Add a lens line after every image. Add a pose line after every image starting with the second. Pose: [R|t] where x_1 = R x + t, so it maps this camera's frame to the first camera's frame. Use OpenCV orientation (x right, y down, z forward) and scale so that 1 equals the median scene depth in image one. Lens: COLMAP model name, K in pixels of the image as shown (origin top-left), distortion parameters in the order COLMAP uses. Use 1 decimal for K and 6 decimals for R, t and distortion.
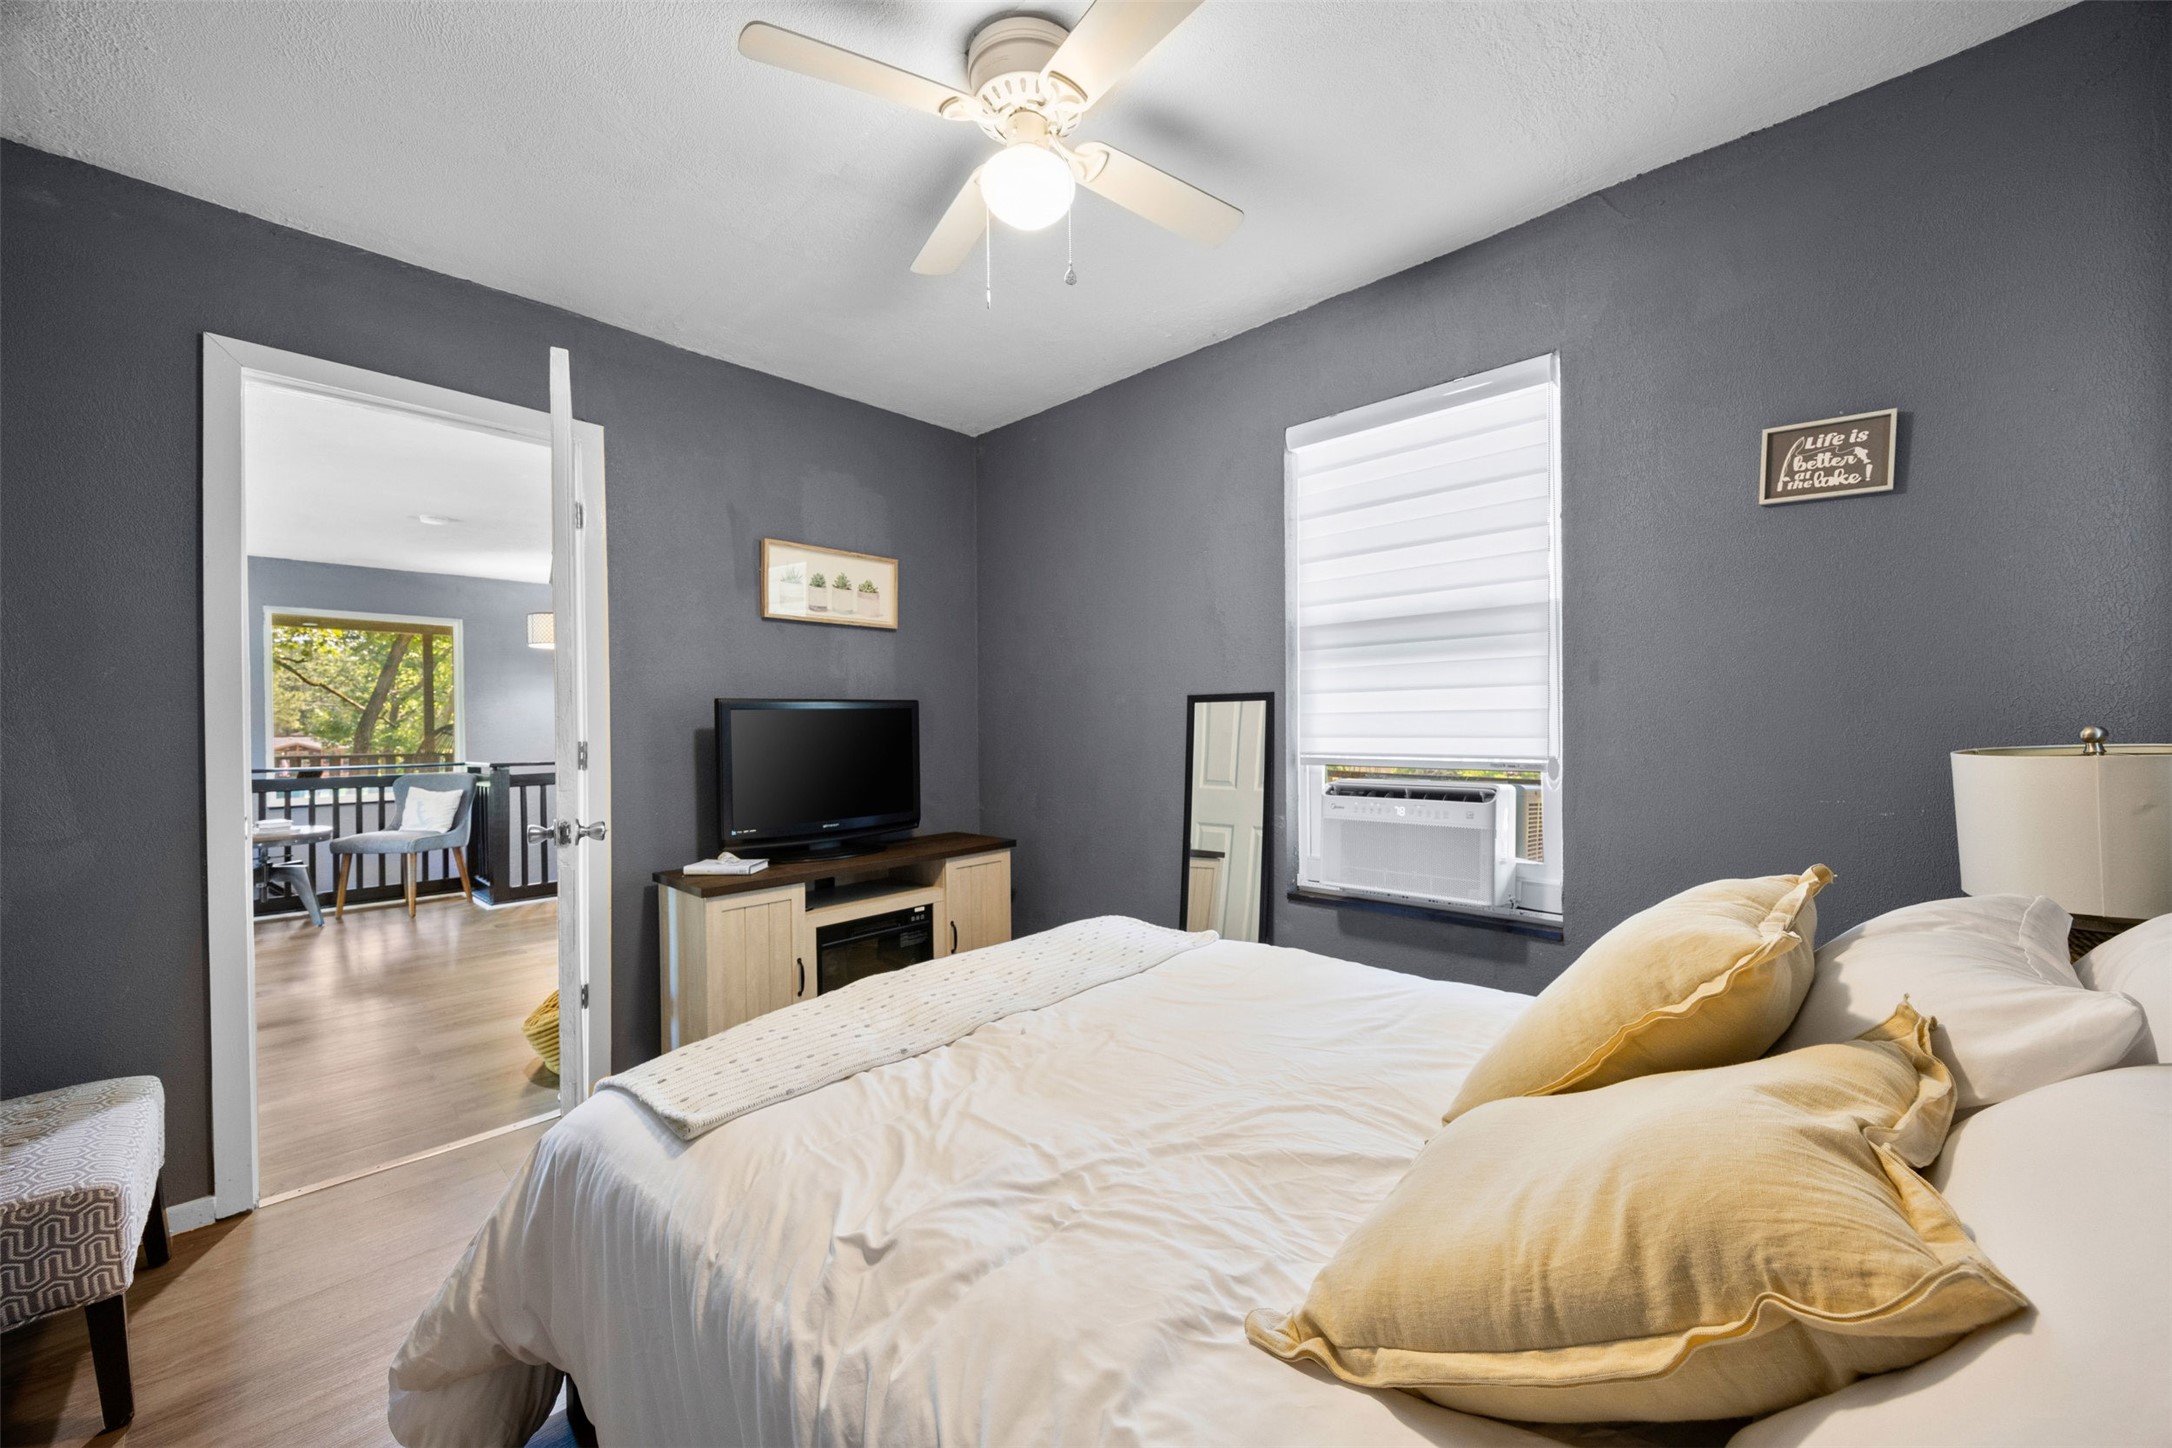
lens RADIAL K [[830.6, 0, 1080.5], [0, 830.6, 711.1], [0, 0, 1]] dist [0.000043, -0.000050]
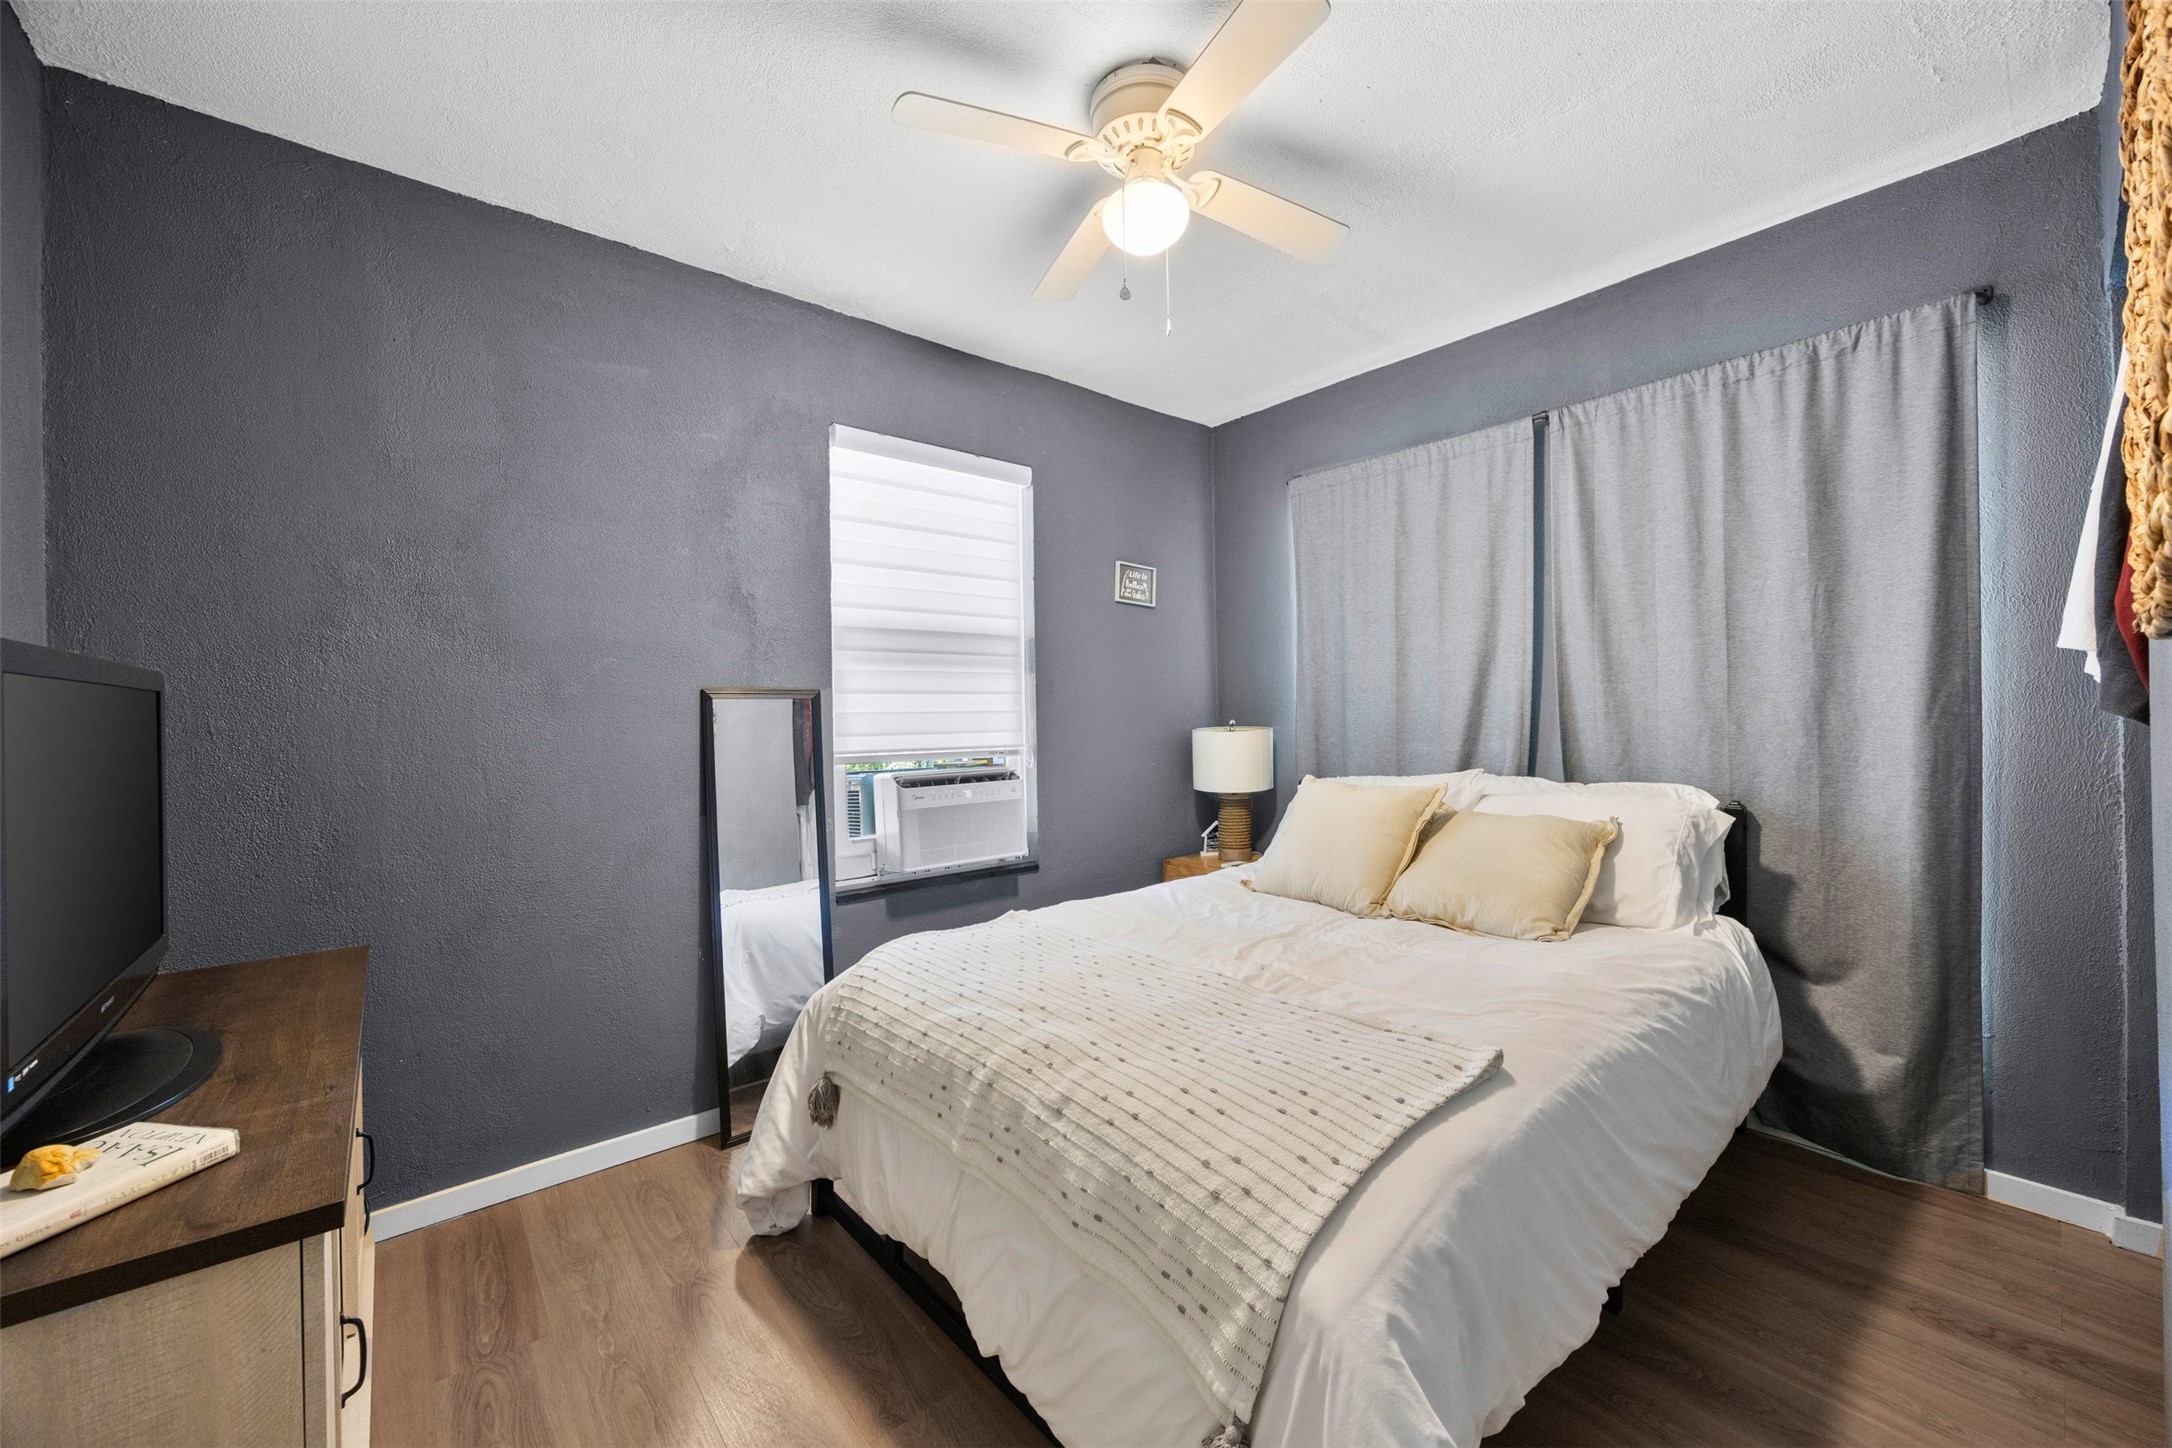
lens RADIAL K [[830.6, 0, 1080.5], [0, 830.6, 711.1], [0, 0, 1]] dist [0.000043, -0.000050]
pose [[0.111399, 0.024754, 0.993467, -0.788140], [0.007646, 0.999639, -0.025765, 0.032610], [-0.993746, 0.010466, 0.111170, 0.688623]]
